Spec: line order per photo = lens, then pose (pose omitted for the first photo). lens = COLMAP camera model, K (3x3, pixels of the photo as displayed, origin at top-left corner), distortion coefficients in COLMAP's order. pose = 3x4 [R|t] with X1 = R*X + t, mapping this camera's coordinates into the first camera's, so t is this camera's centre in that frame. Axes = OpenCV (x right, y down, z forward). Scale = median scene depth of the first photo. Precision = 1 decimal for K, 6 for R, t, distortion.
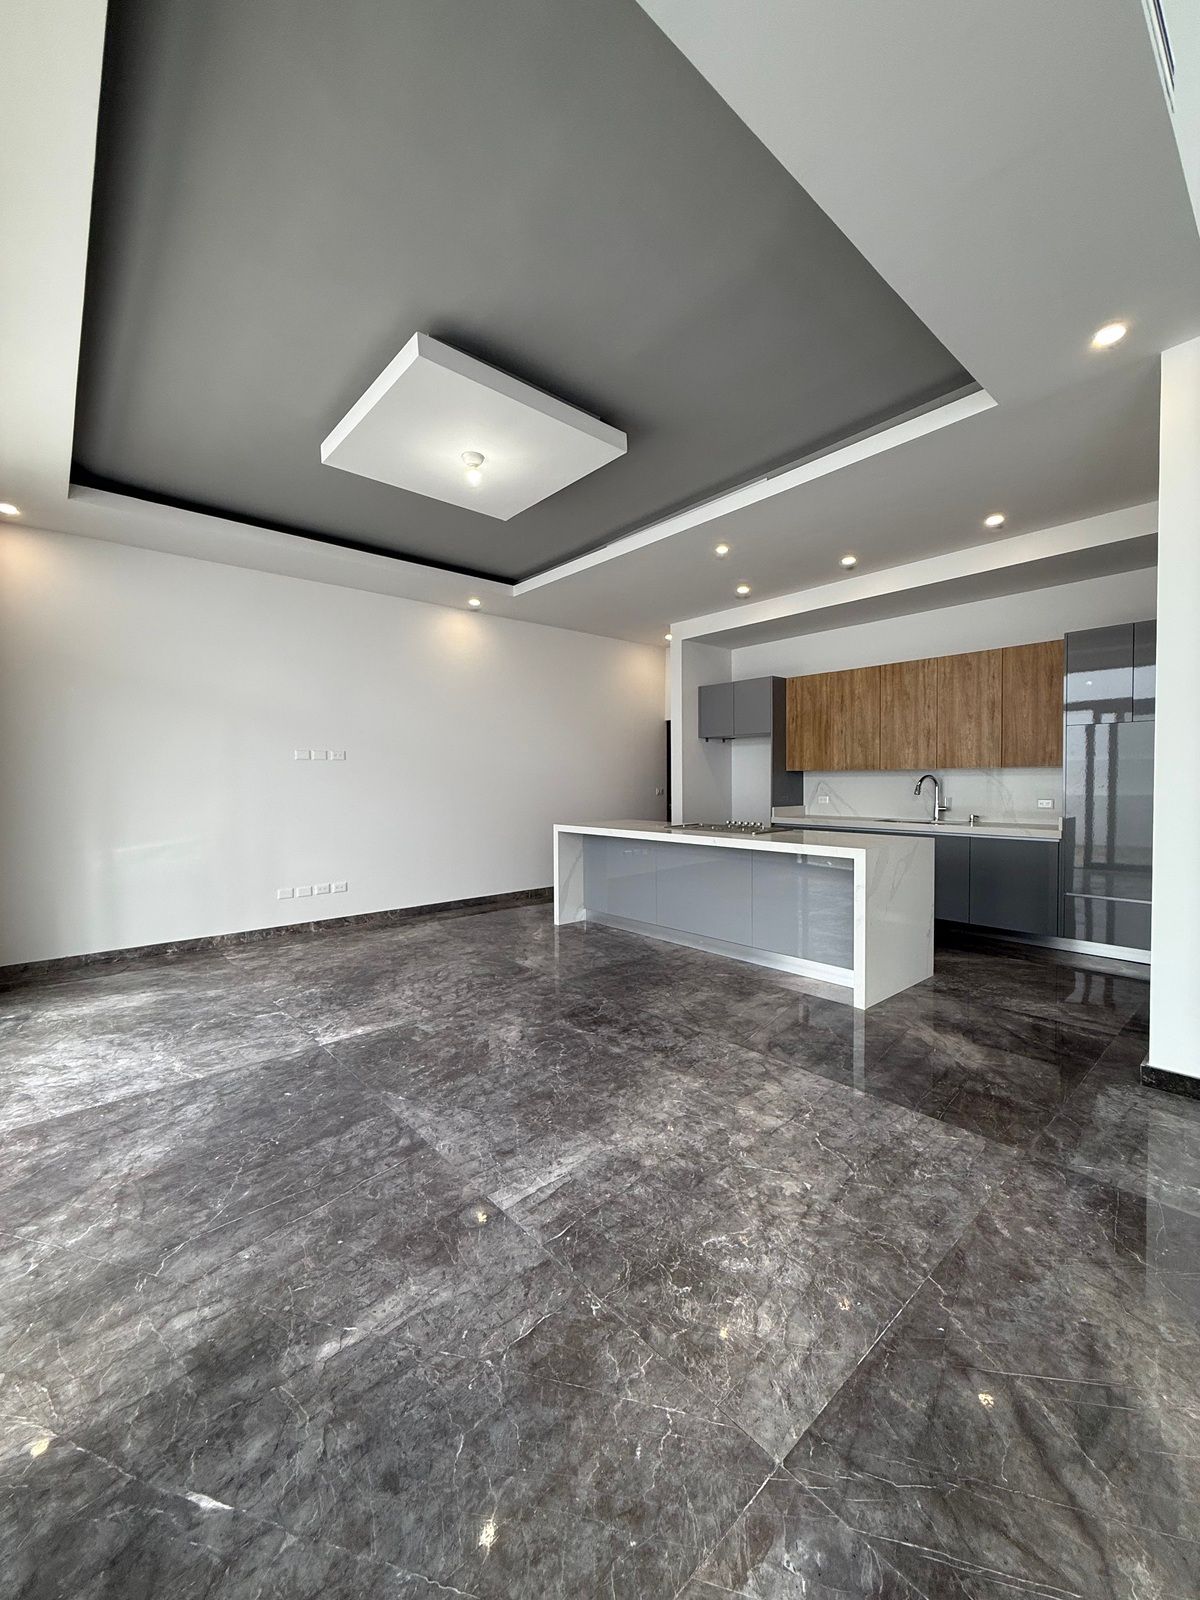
lens RADIAL K [[636.1, 0, 600.3], [0, 636.1, 795.6], [0, 0, 1]] dist [0.000152, 0.000375]
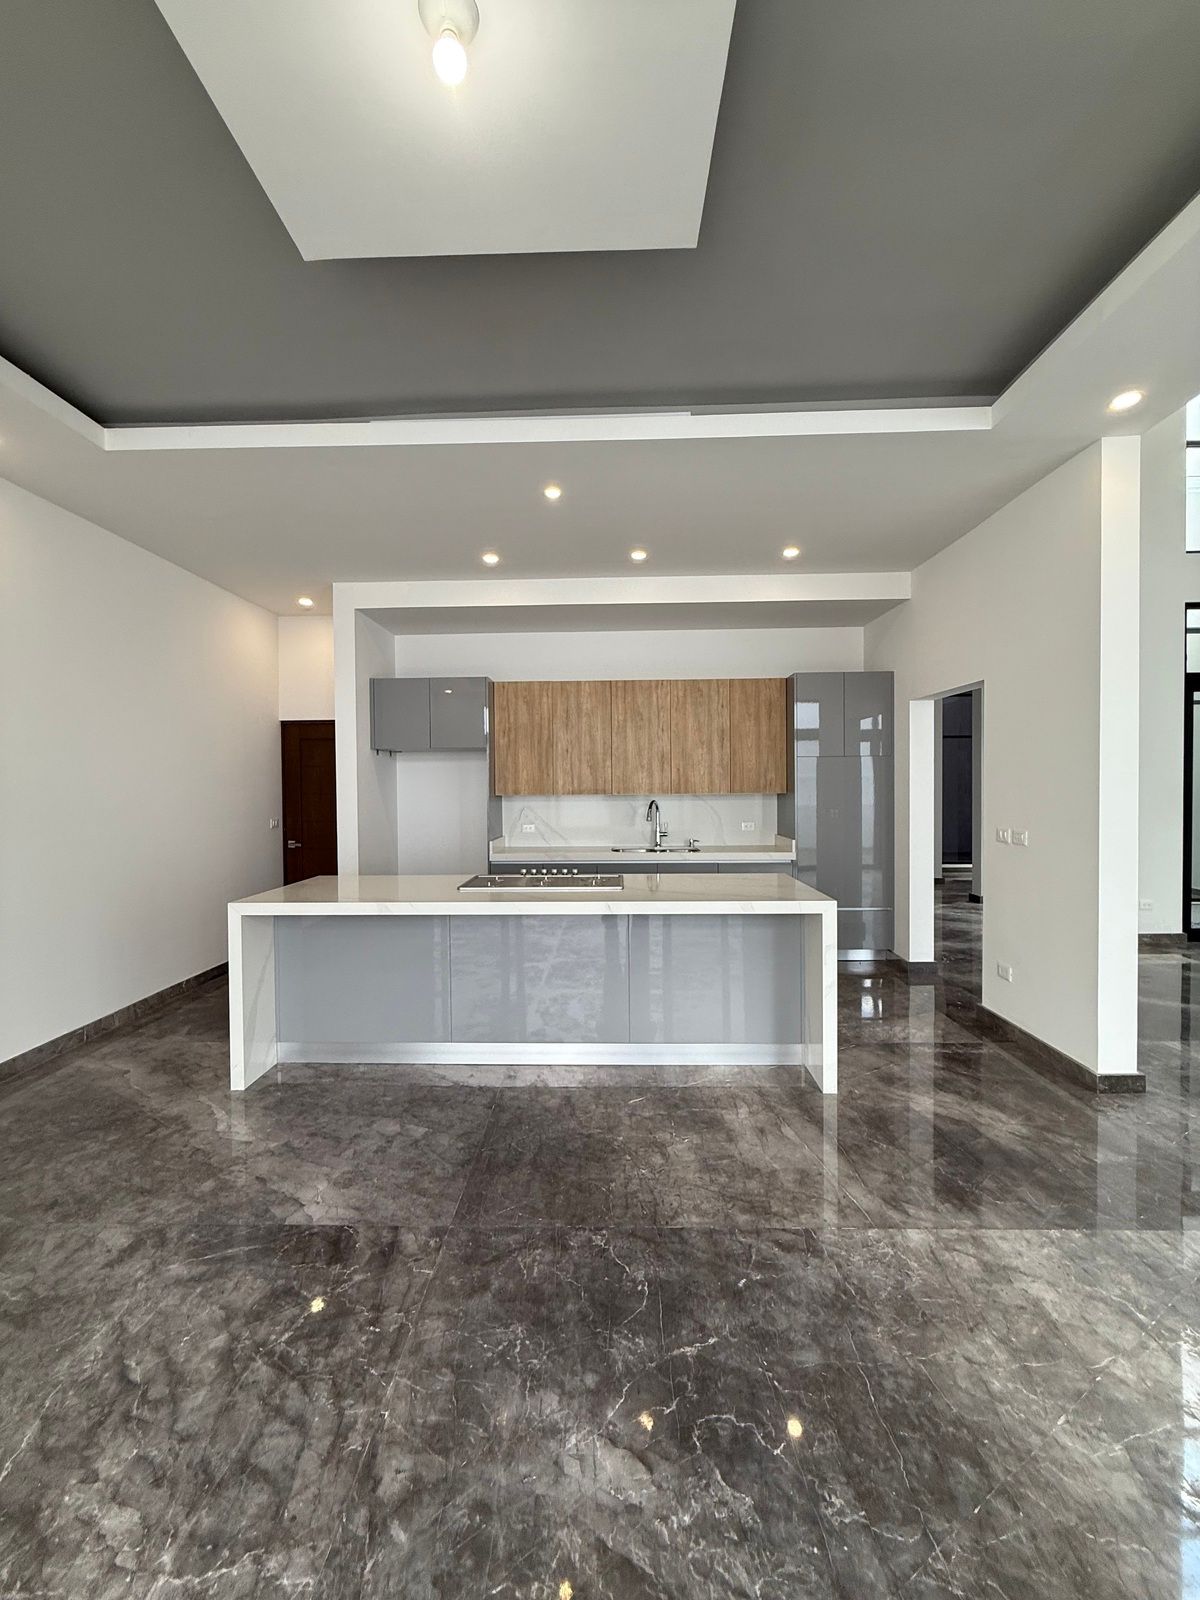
lens RADIAL K [[636.1, 0, 600.4], [0, 636.1, 798.5], [0, 0, 1]] dist [0.000152, 0.000375]
pose [[0.678899, -0.013905, 0.734100, -0.290263], [0.021934, 0.999759, -0.001347, -0.040730], [-0.733904, 0.017016, 0.679040, 0.467949]]
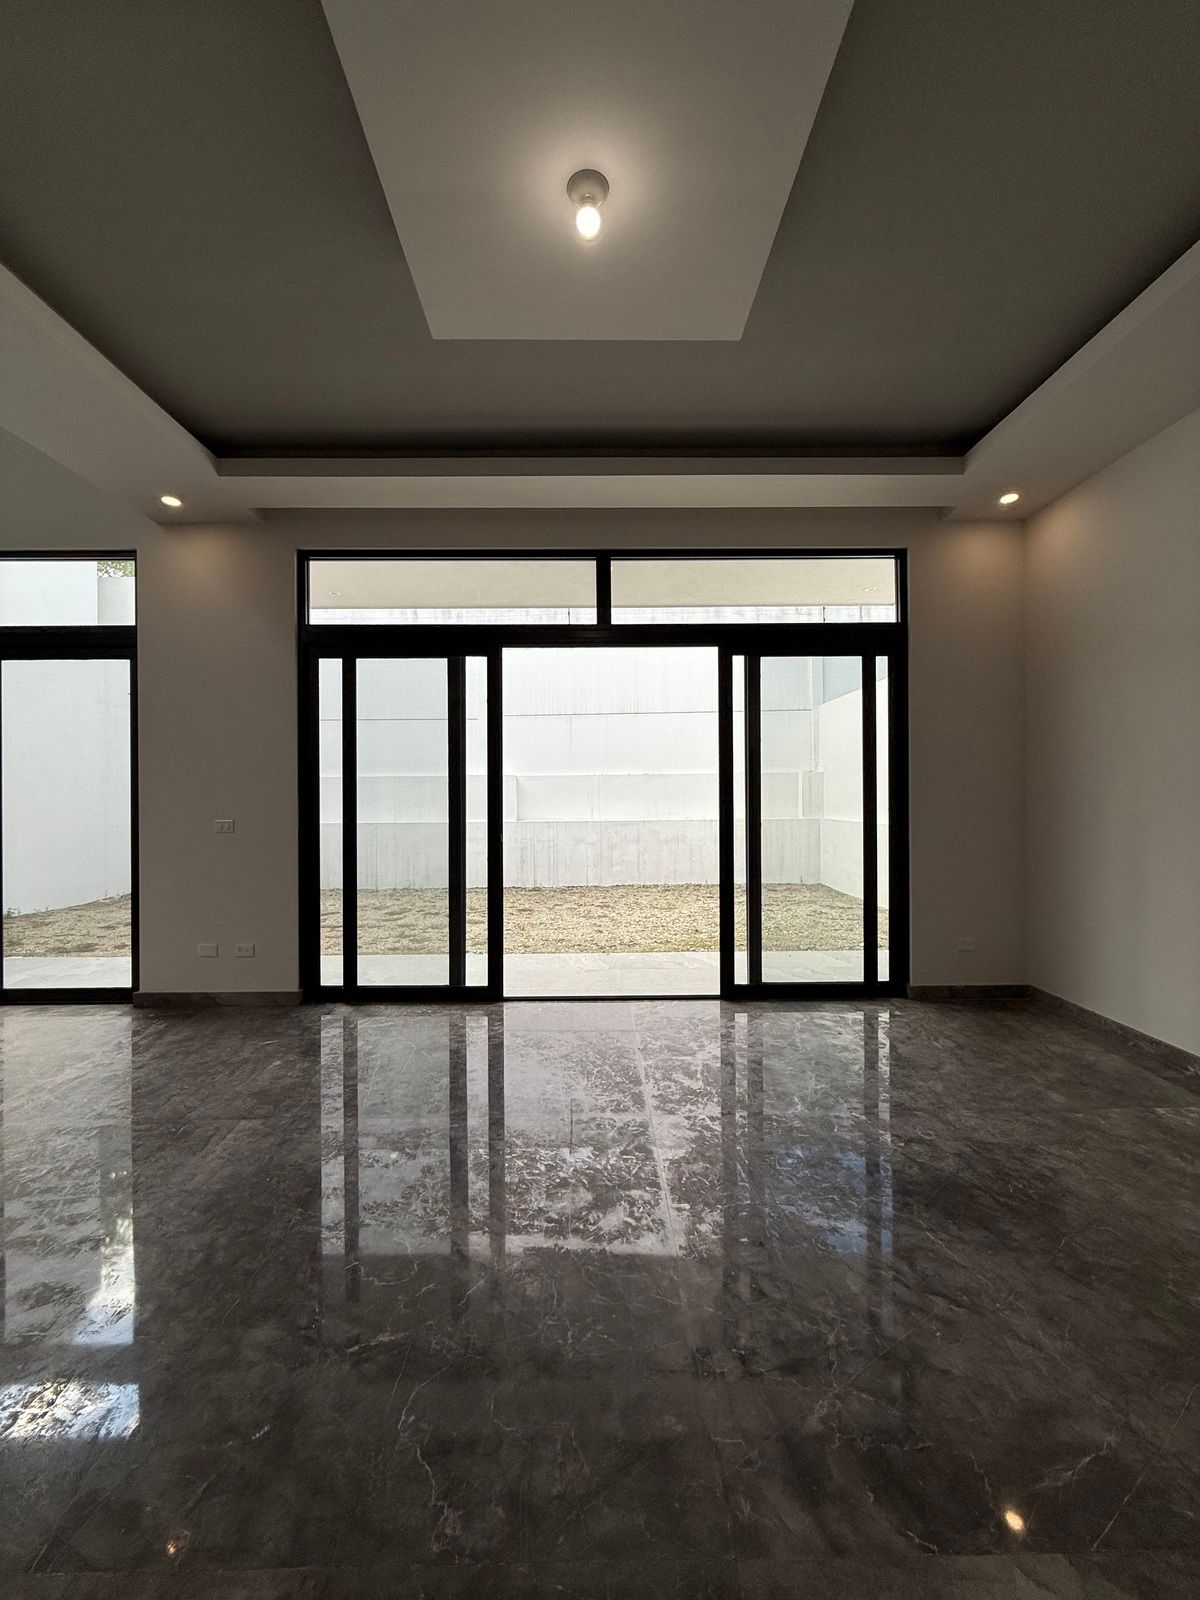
lens RADIAL K [[636.1, 0, 602.5], [0, 636.1, 806.2], [0, 0, 1]] dist [0.000152, 0.000375]
pose [[-0.647533, 0.021547, -0.761732, 0.138886], [-0.008333, 0.999340, 0.035352, -0.022484], [0.761991, 0.029239, -0.646927, 0.933358]]
